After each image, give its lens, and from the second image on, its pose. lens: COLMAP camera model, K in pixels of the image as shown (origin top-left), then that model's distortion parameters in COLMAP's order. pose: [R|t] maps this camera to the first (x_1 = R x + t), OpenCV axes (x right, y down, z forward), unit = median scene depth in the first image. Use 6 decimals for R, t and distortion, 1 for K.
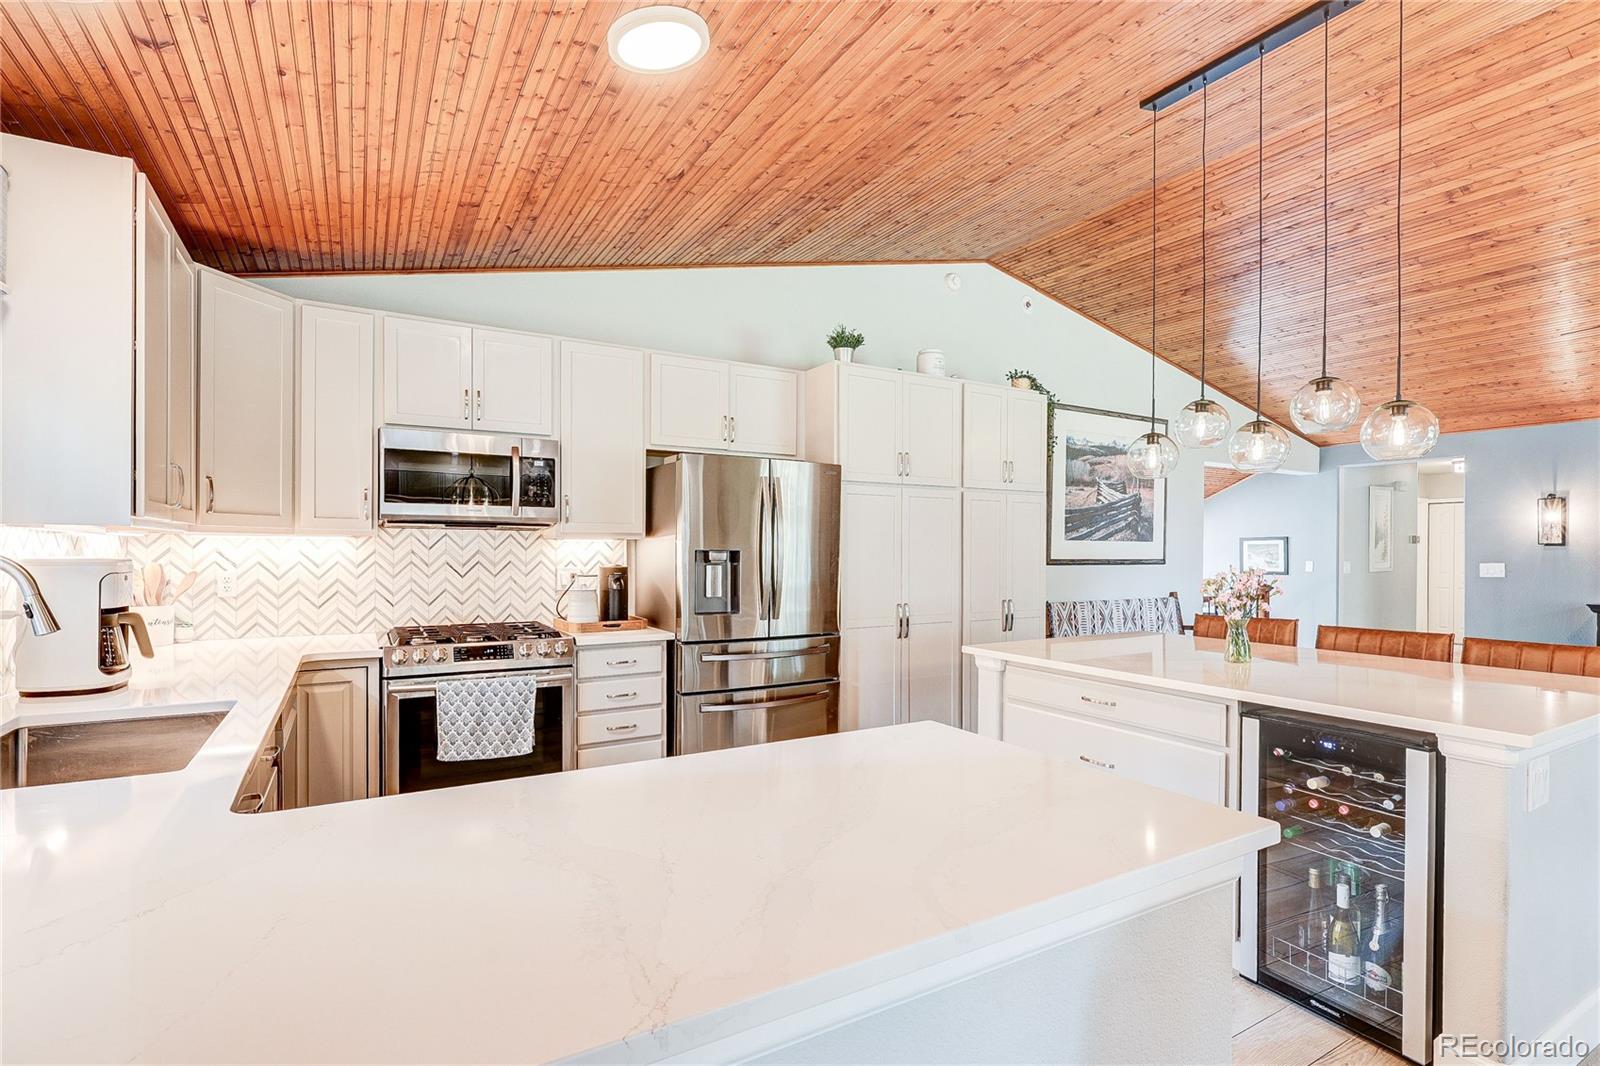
lens RADIAL K [[748.2, 0, 794.5], [0, 748.2, 549.3], [0, 0, 1]] dist [-0.002566, -0.000790]
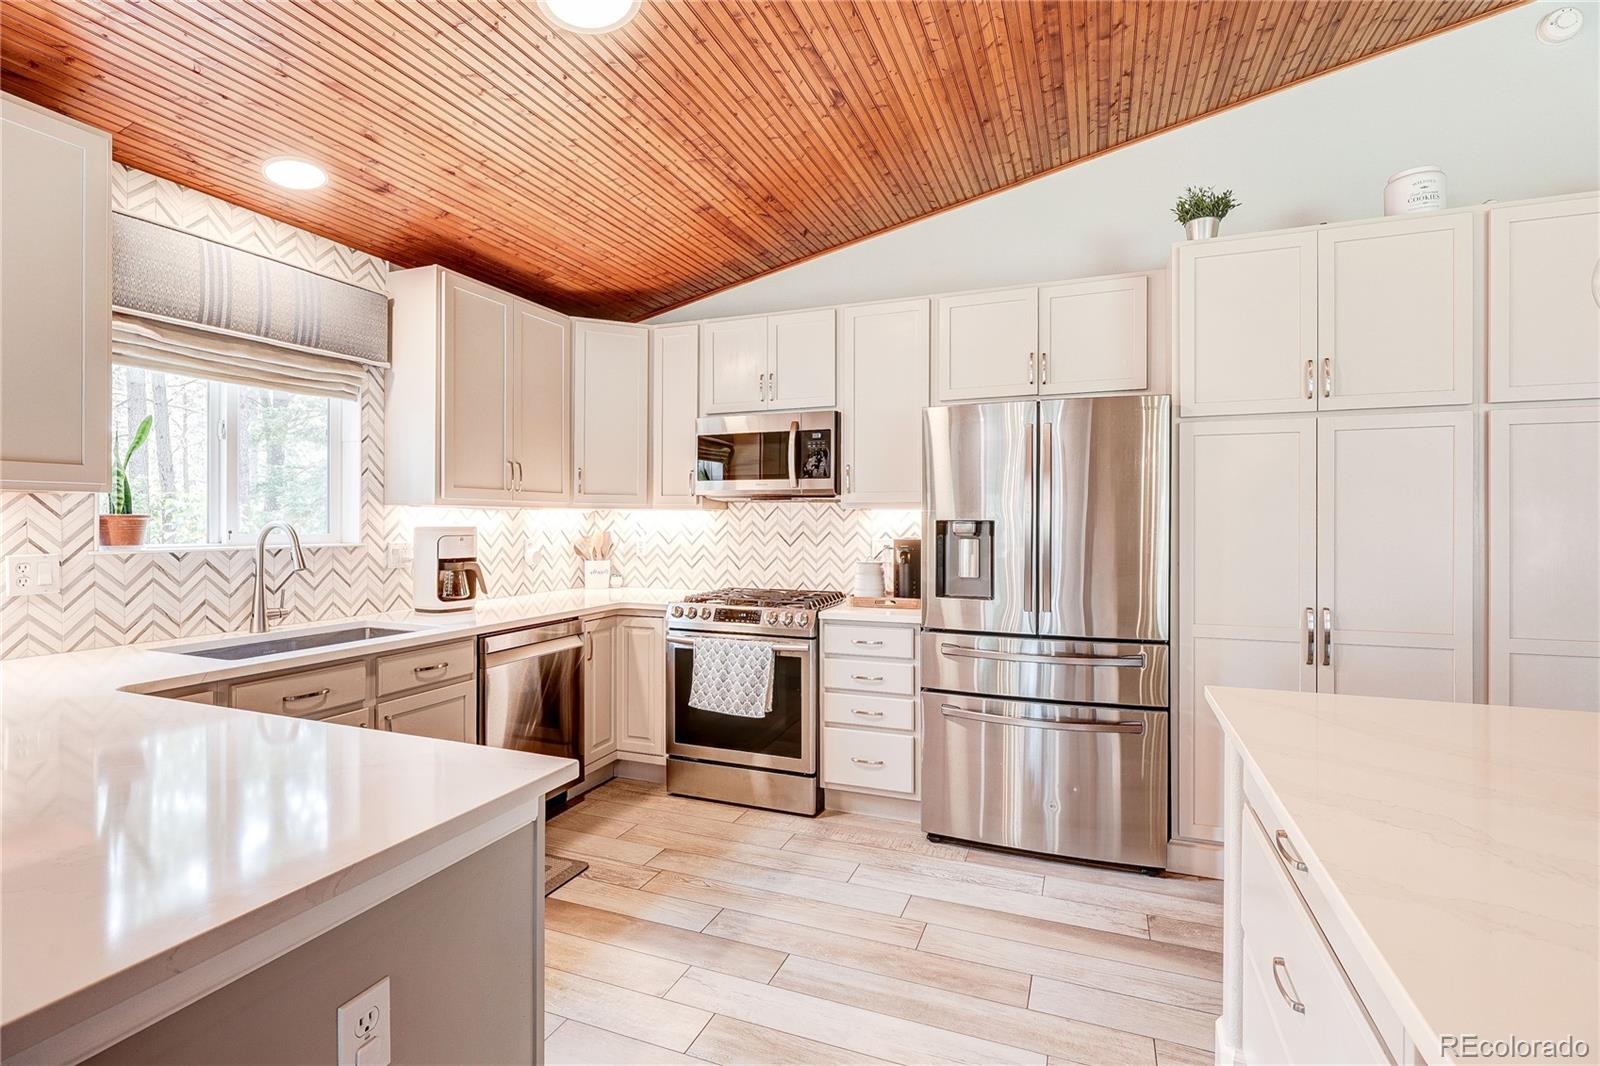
lens RADIAL K [[748.2, 0, 800.5], [0, 748.2, 519.7], [0, 0, 1]] dist [-0.002566, -0.000790]
pose [[0.621367, -0.004755, -0.783505, 0.440798], [0.000875, 0.999985, -0.005375, 0.005030], [0.783519, 0.002654, 0.621362, 0.361341]]
